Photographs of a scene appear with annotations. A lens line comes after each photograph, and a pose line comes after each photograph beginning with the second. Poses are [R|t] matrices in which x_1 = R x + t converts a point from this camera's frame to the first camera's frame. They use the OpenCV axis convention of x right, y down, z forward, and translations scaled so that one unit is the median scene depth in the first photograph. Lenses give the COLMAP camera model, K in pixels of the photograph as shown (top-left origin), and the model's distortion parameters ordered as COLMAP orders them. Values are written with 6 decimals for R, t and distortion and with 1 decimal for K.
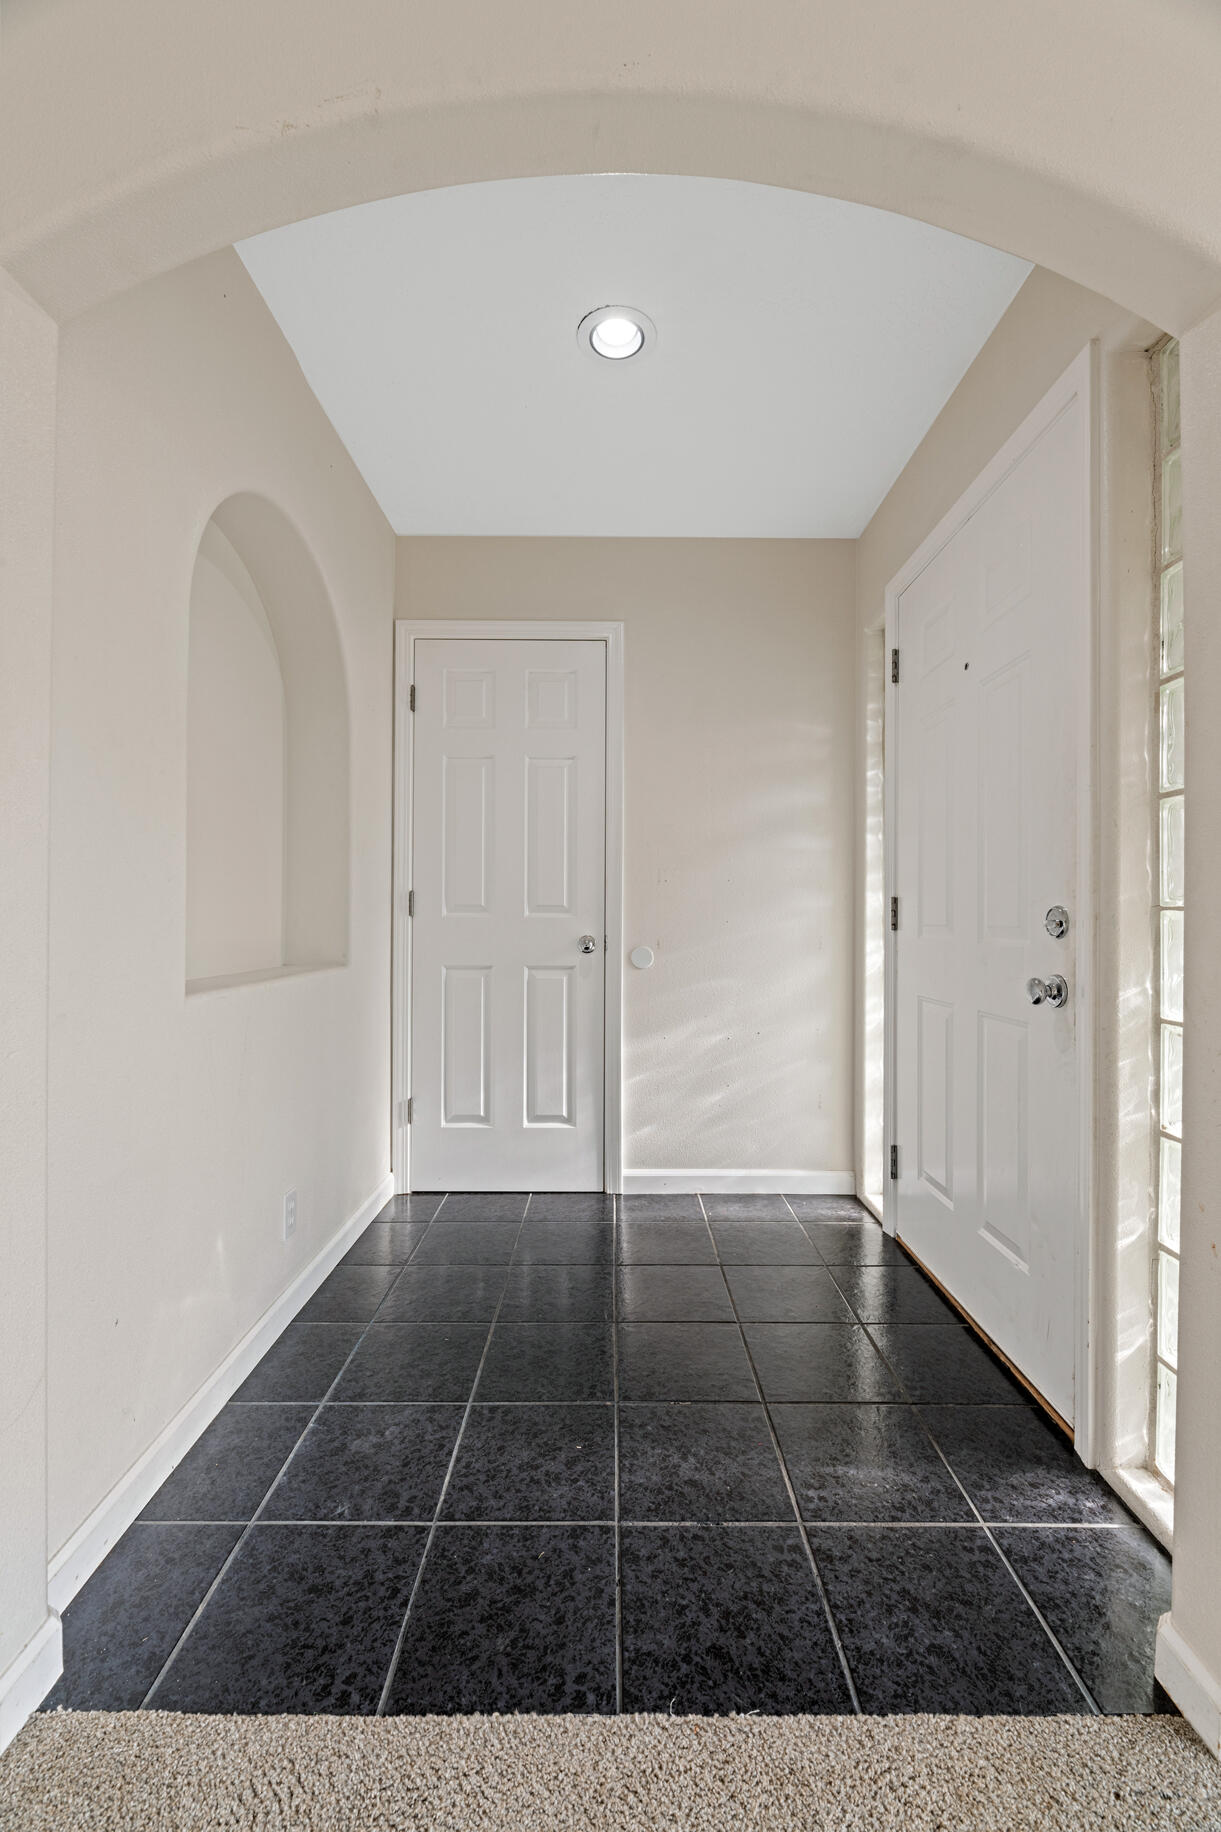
lens RADIAL K [[734.3, 0, 618.5], [0, 734.3, 918.8], [0, 0, 1]] dist [0.000153, -0.002708]
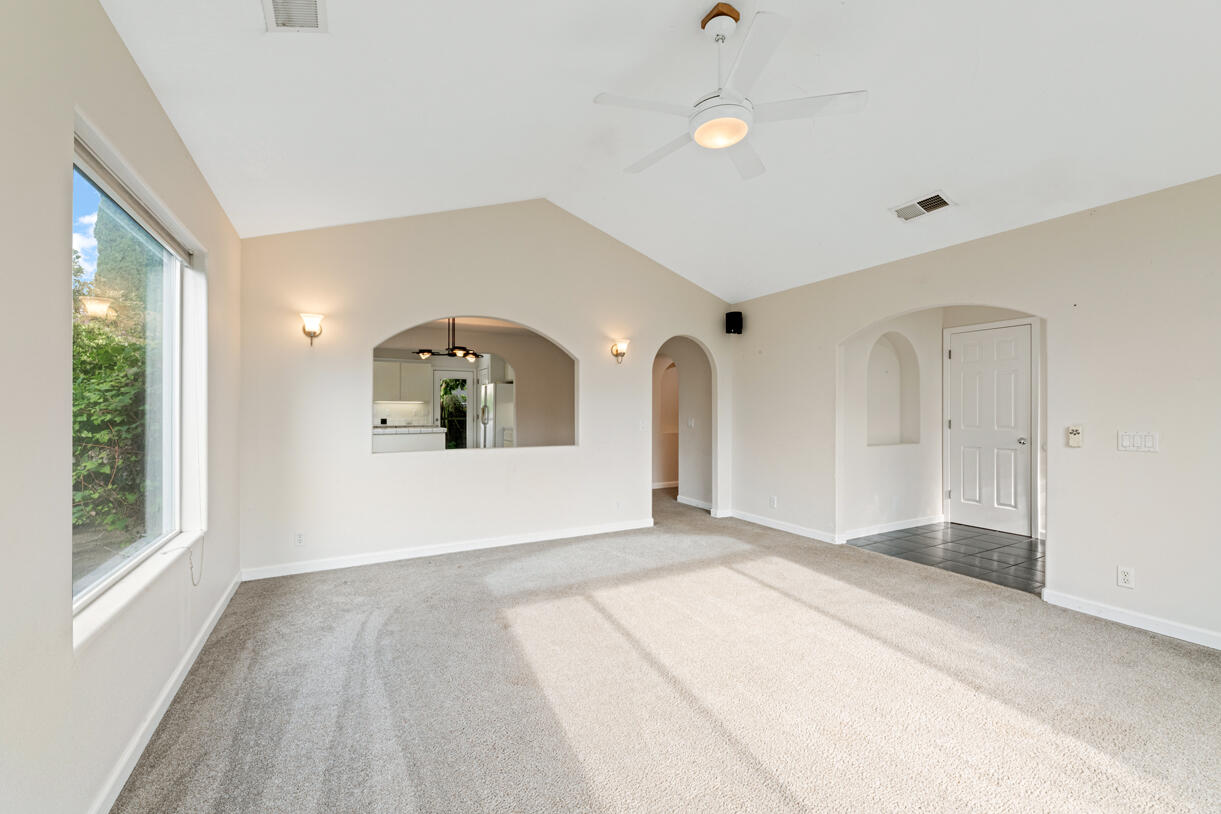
lens RADIAL K [[481.8, 0, 610.5], [0, 481.8, 407.0], [0, 0, 1]] dist [-0.000279, -0.000132]
pose [[0.476925, -0.009657, -0.878891, 0.772424], [0.004379, 0.999953, -0.008611, -0.079535], [0.878933, 0.000258, 0.476945, -1.122213]]
